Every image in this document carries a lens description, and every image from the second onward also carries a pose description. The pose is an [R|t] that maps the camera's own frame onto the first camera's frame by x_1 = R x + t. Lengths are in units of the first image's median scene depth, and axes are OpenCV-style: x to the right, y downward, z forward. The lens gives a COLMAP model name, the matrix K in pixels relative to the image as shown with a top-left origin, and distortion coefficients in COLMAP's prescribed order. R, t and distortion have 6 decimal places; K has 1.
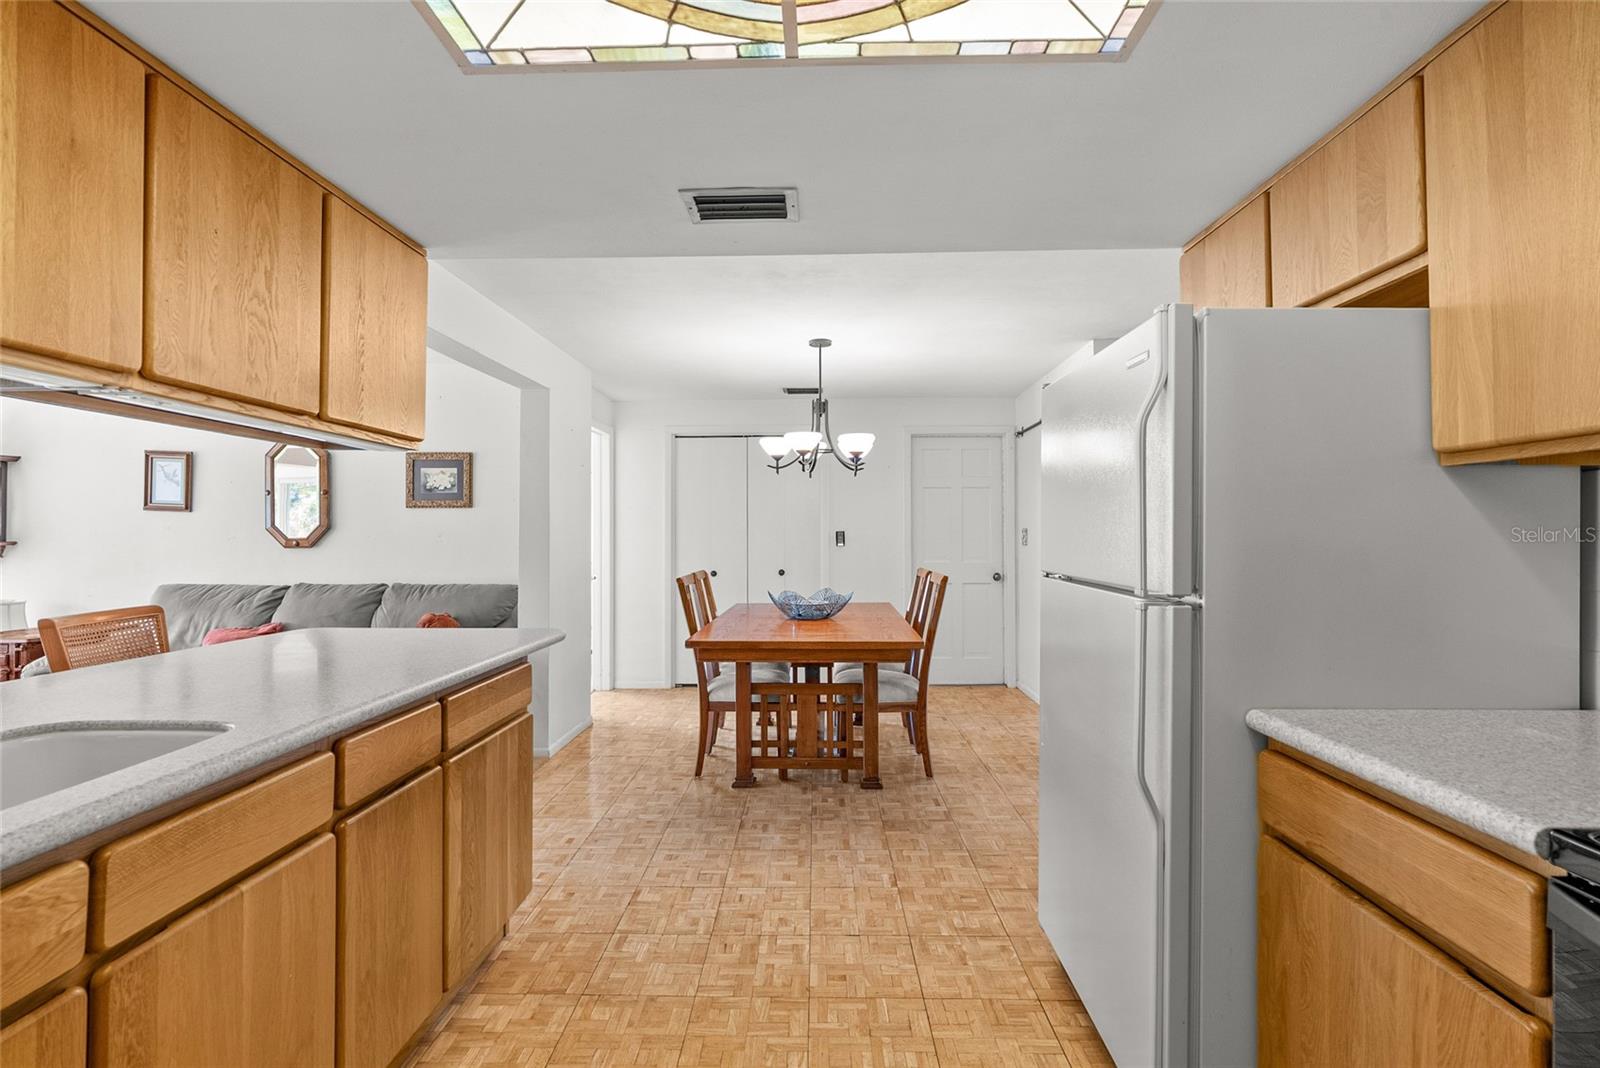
lens RADIAL K [[727.8, 0, 801.9], [0, 727.8, 522.5], [0, 0, 1]] dist [-0.005400, 0.002887]
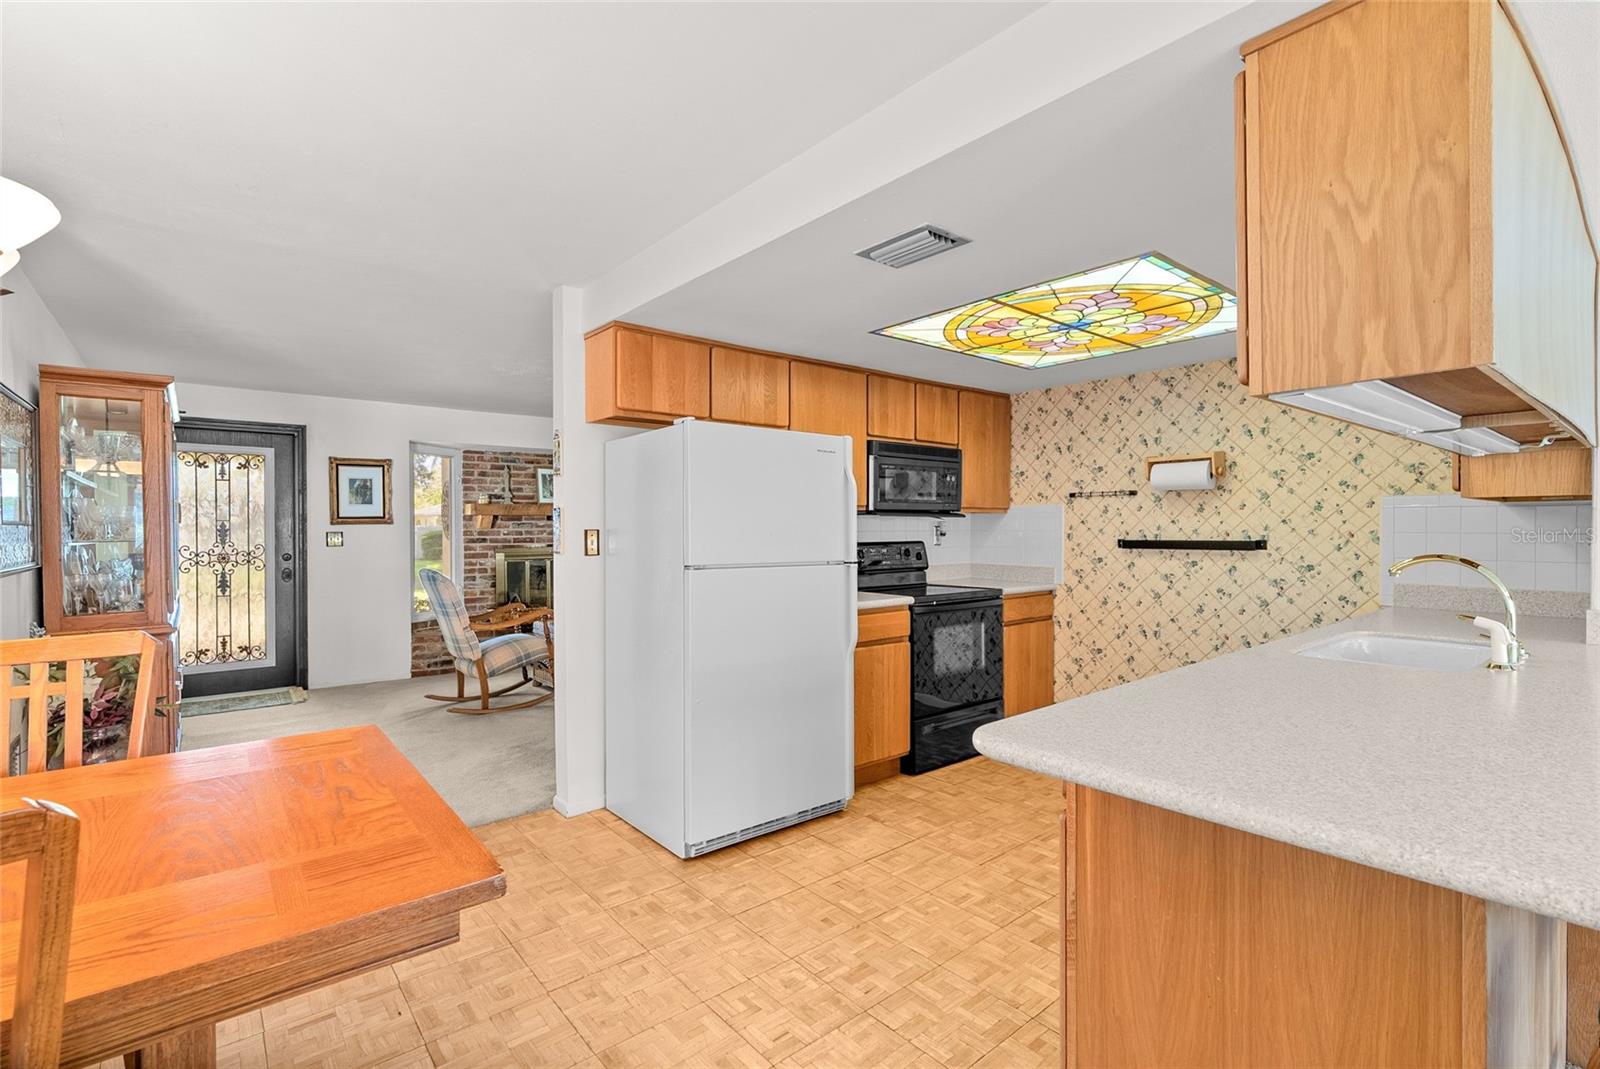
lens RADIAL K [[732.2, 0, 800.5], [0, 732.2, 533.2], [0, 0, 1]] dist [-0.002711, 0.000093]
pose [[-0.657129, -0.000937, 0.753777, -0.455267], [-0.006848, 0.999965, -0.004727, 0.008841], [-0.753747, -0.008268, -0.657113, 1.029099]]
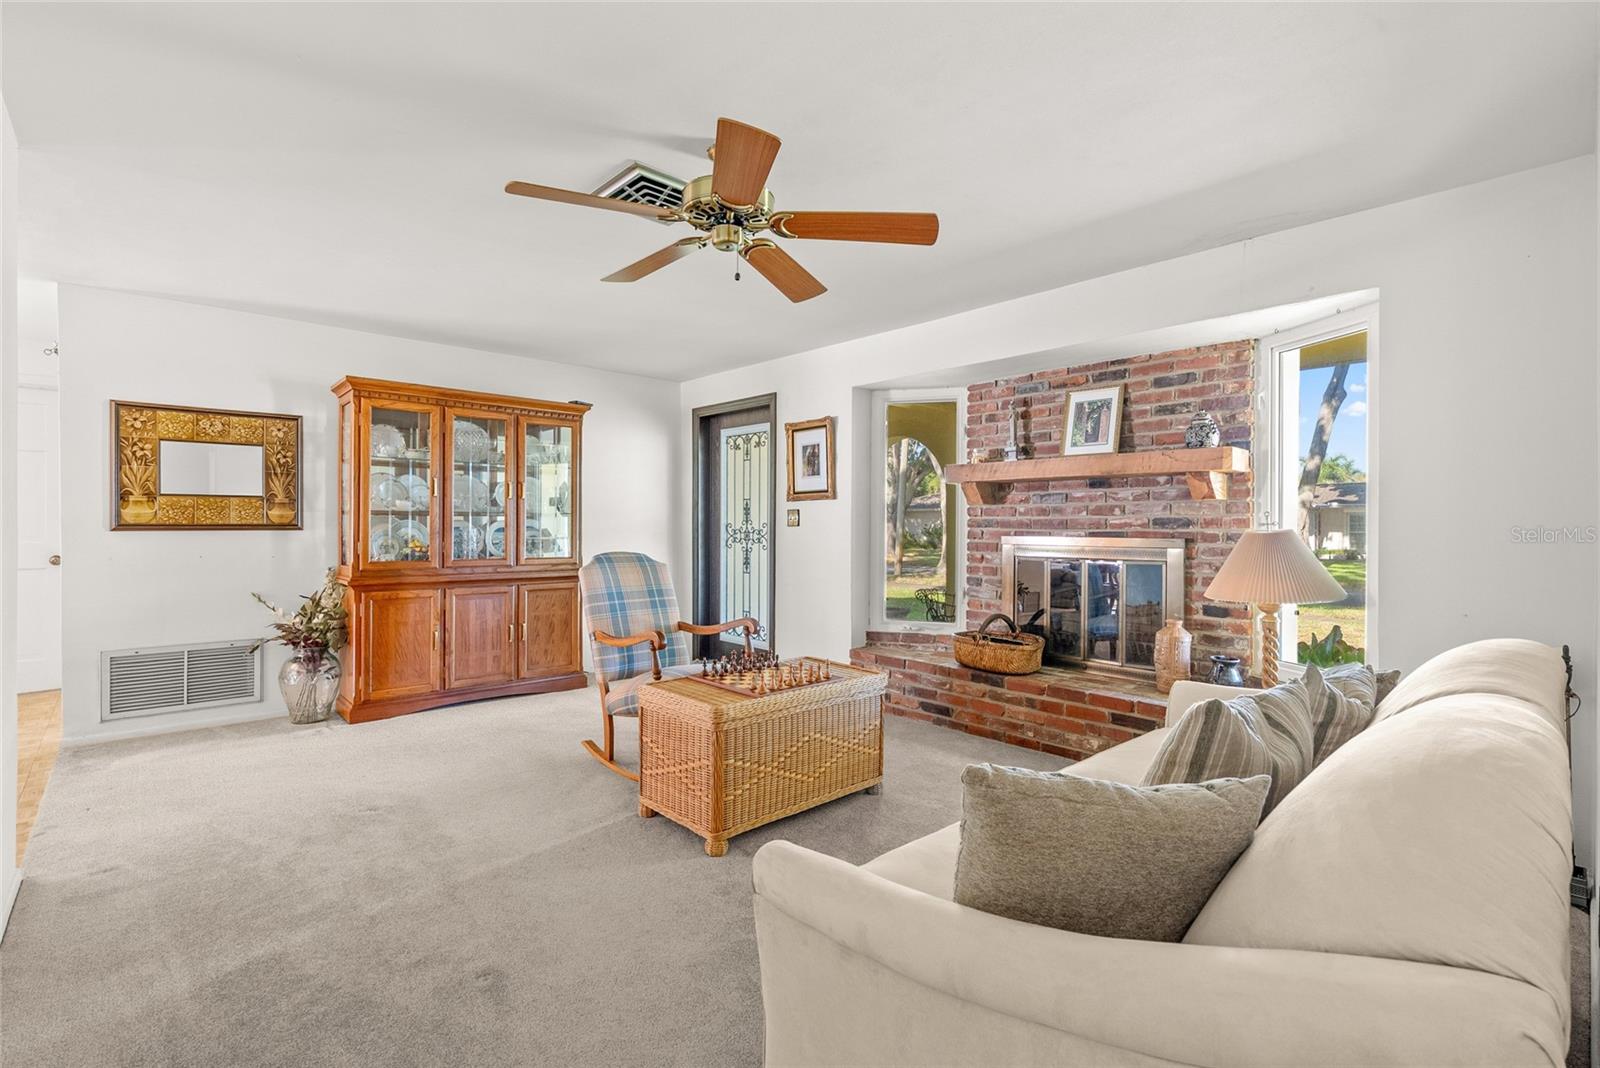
lens RADIAL K [[732.2, 0, 800.5], [0, 732.2, 532.7], [0, 0, 1]] dist [-0.002711, 0.000093]
pose [[0.718566, -0.001856, 0.695457, 0.503524], [-0.017523, 0.999631, 0.020774, 0.020724], [-0.695238, -0.027114, 0.718268, -0.309662]]
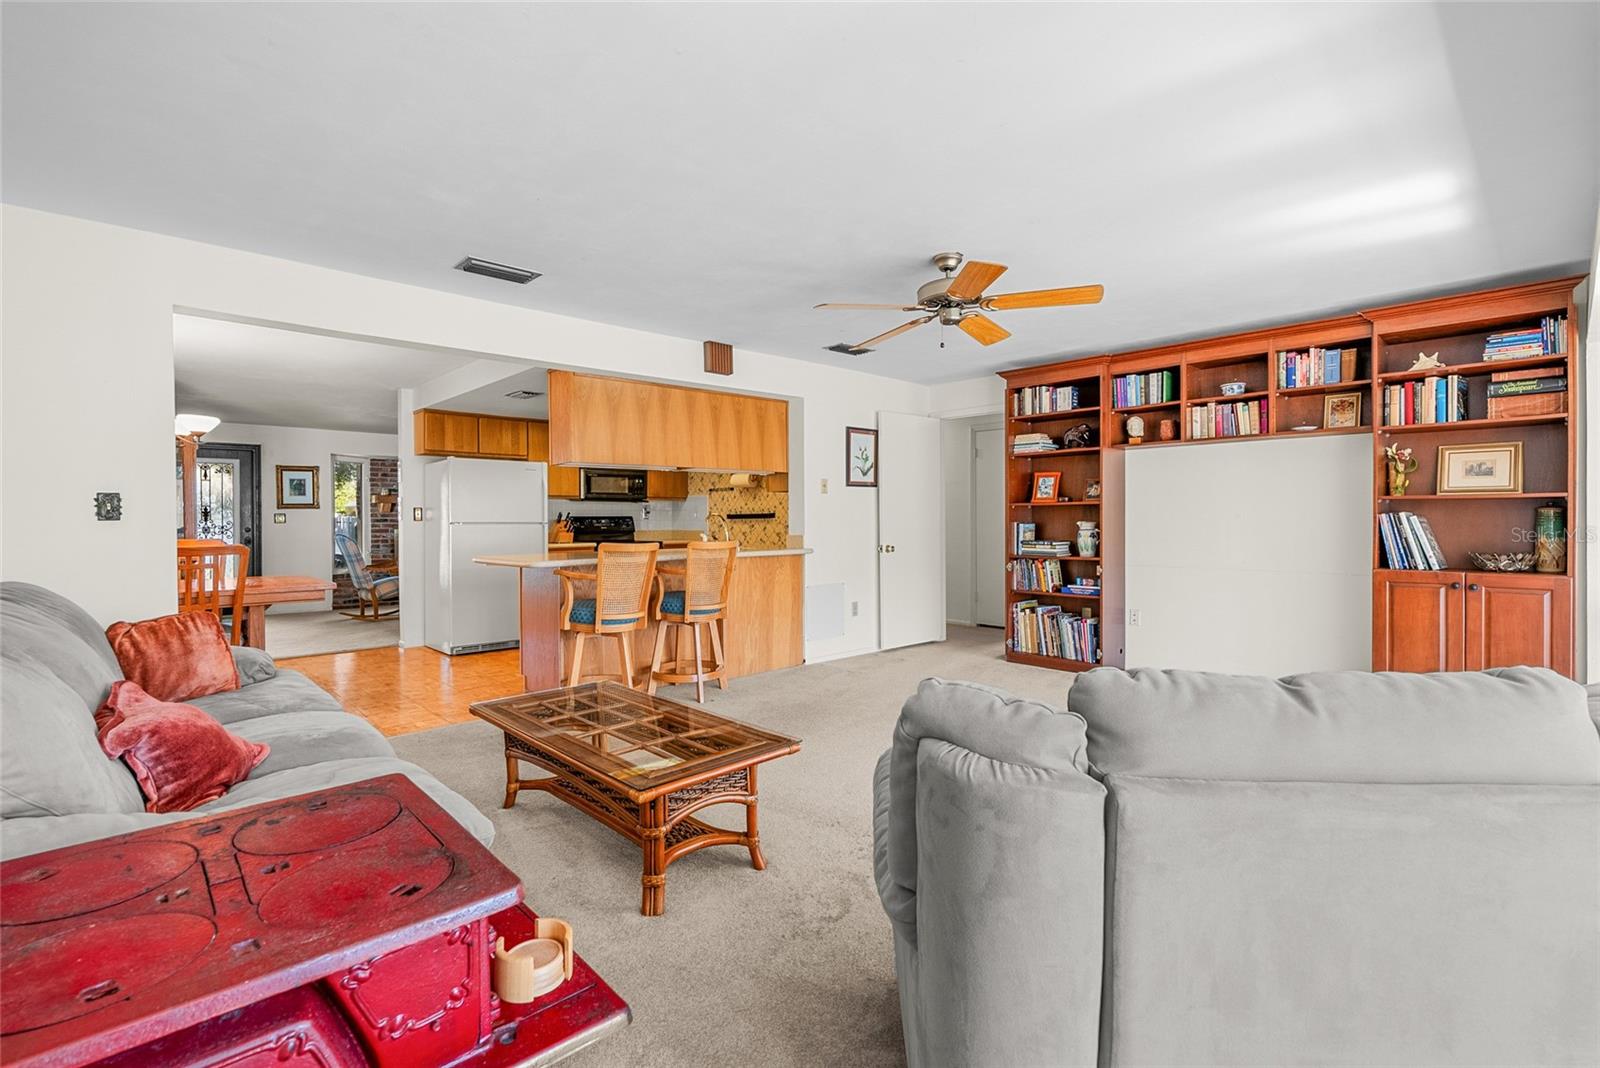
lens RADIAL K [[723.8, 0, 800.8], [0, 723.8, 525.0], [0, 0, 1]] dist [-0.004808, -0.000139]
pose [[-0.706065, 0.001575, 0.708145, -1.582847], [-0.003190, 0.999980, -0.005404, 0.053483], [-0.708140, -0.006074, -0.706046, 1.227523]]
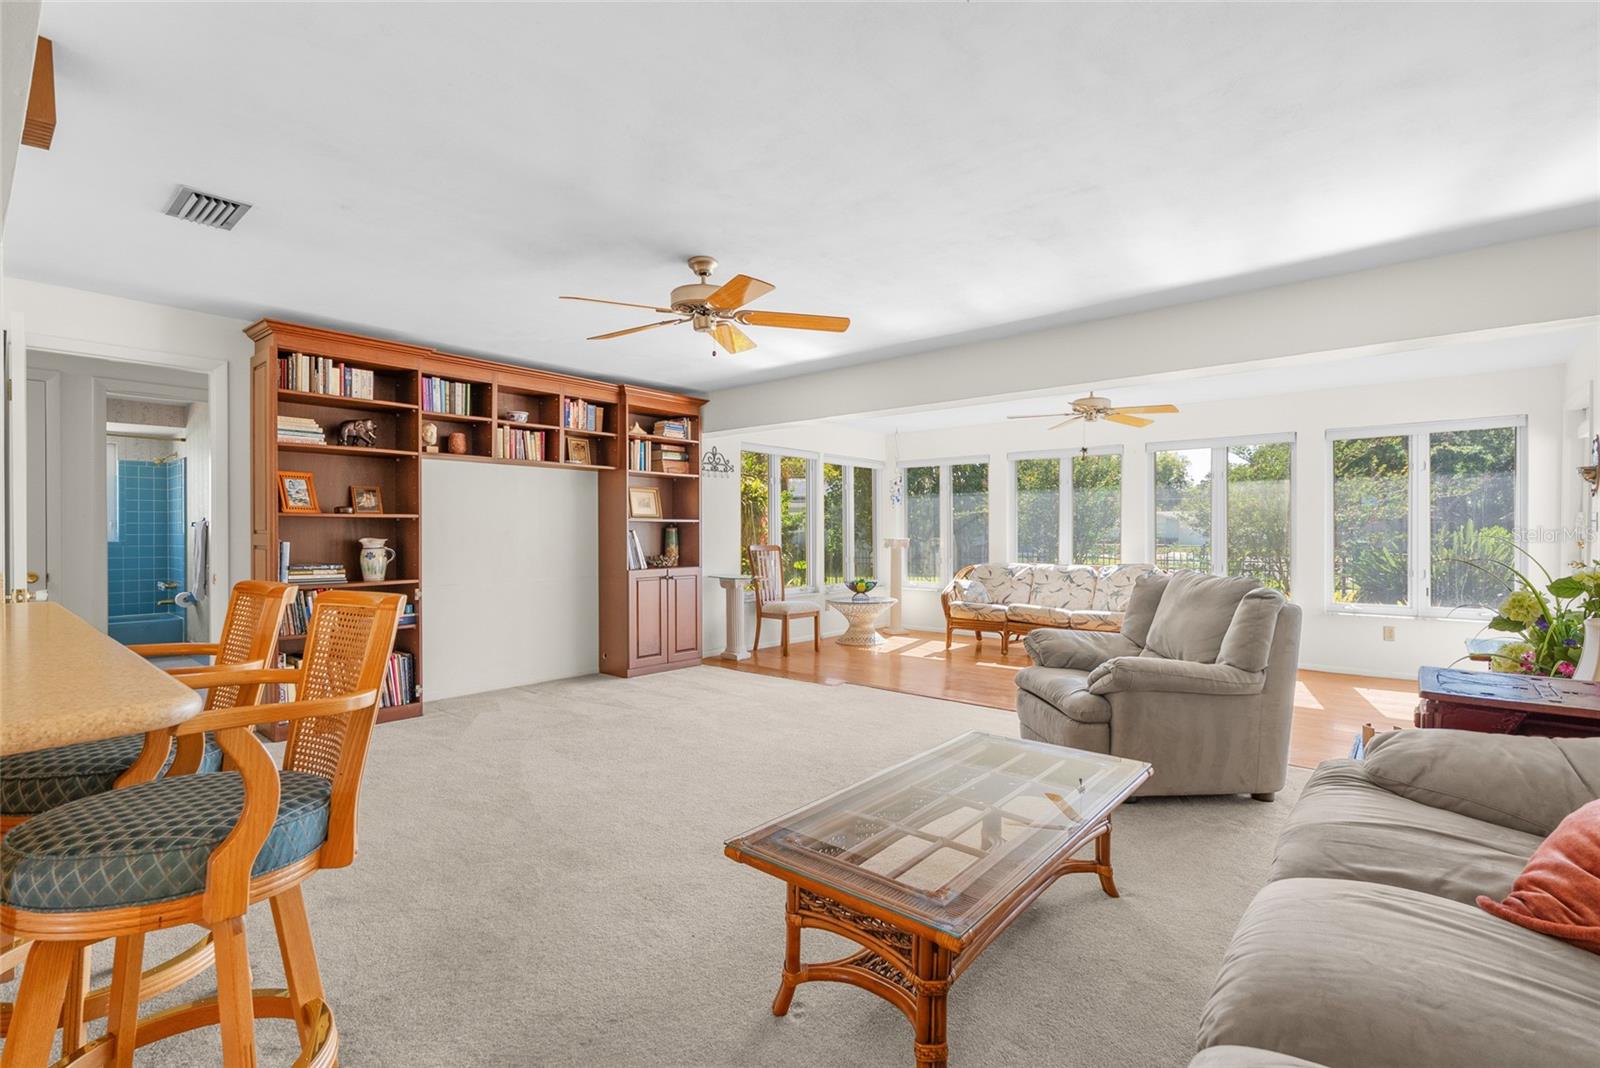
lens RADIAL K [[726.8, 0, 802.3], [0, 726.8, 530.0], [0, 0, 1]] dist [-0.001517, 0.000203]
pose [[-0.628484, 0.002714, -0.777818, -0.423371], [0.016812, 0.999808, -0.010096, 0.046957], [0.777641, -0.019421, -0.628409, 1.094002]]
